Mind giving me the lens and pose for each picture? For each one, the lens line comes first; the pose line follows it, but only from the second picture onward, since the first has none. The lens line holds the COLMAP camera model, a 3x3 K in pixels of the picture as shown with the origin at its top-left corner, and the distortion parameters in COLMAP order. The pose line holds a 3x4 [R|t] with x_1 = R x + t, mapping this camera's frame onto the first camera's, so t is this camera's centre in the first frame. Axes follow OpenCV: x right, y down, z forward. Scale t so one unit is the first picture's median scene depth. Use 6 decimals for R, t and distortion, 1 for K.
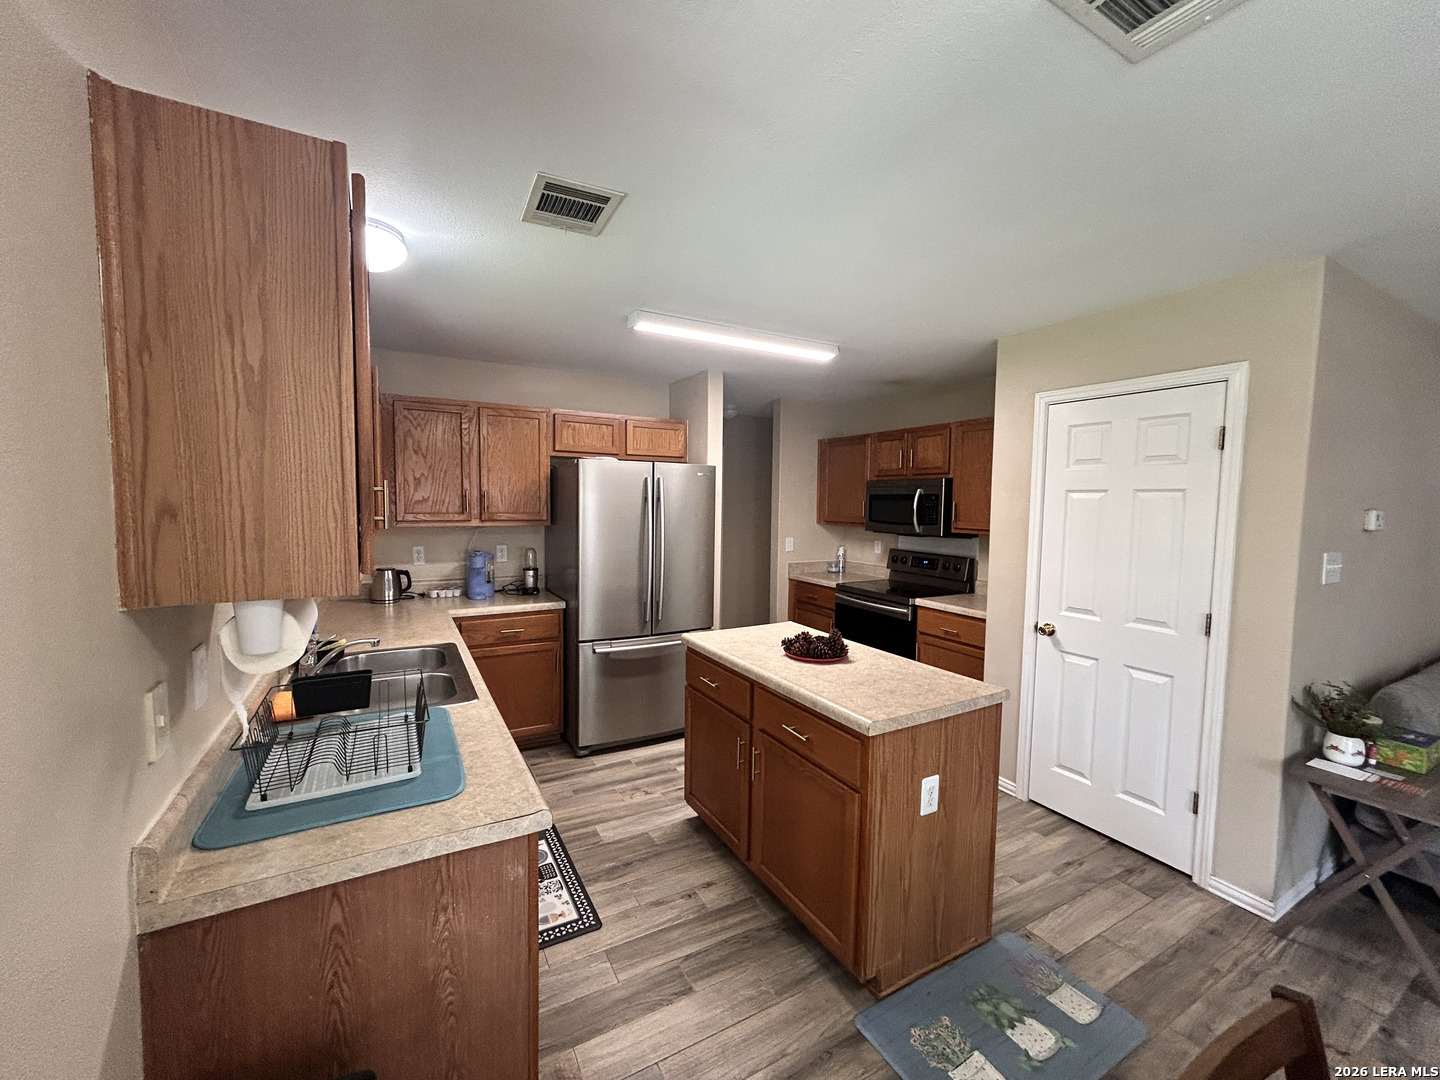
lens RADIAL K [[577.8, 0, 714.4], [0, 577.8, 540.1], [0, 0, 1]] dist [-0.005019, 0.001521]
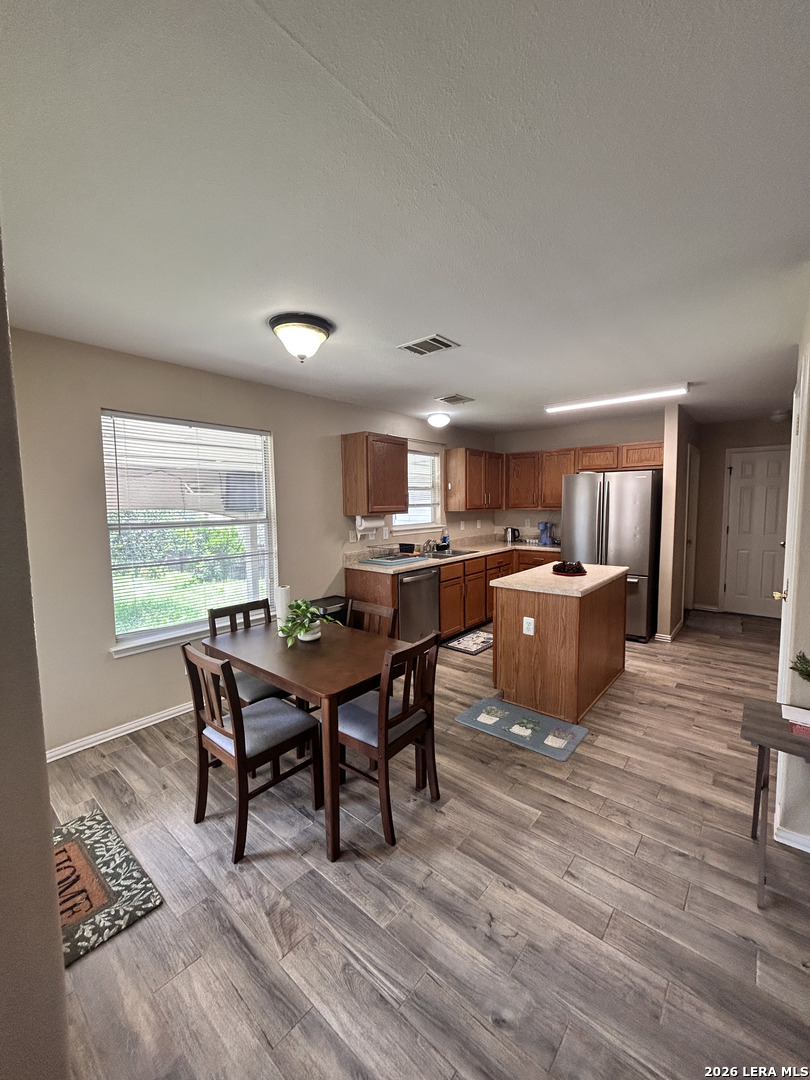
lens RADIAL K [[433.4, 0, 411.0], [0, 433.4, 538.7], [0, 0, 1]] dist [-0.005019, 0.001521]
pose [[0.371762, 0.064525, -0.926083, 1.604603], [-0.046343, 0.997628, 0.050906, 0.043305], [0.927171, 0.023993, 0.373870, -0.039588]]
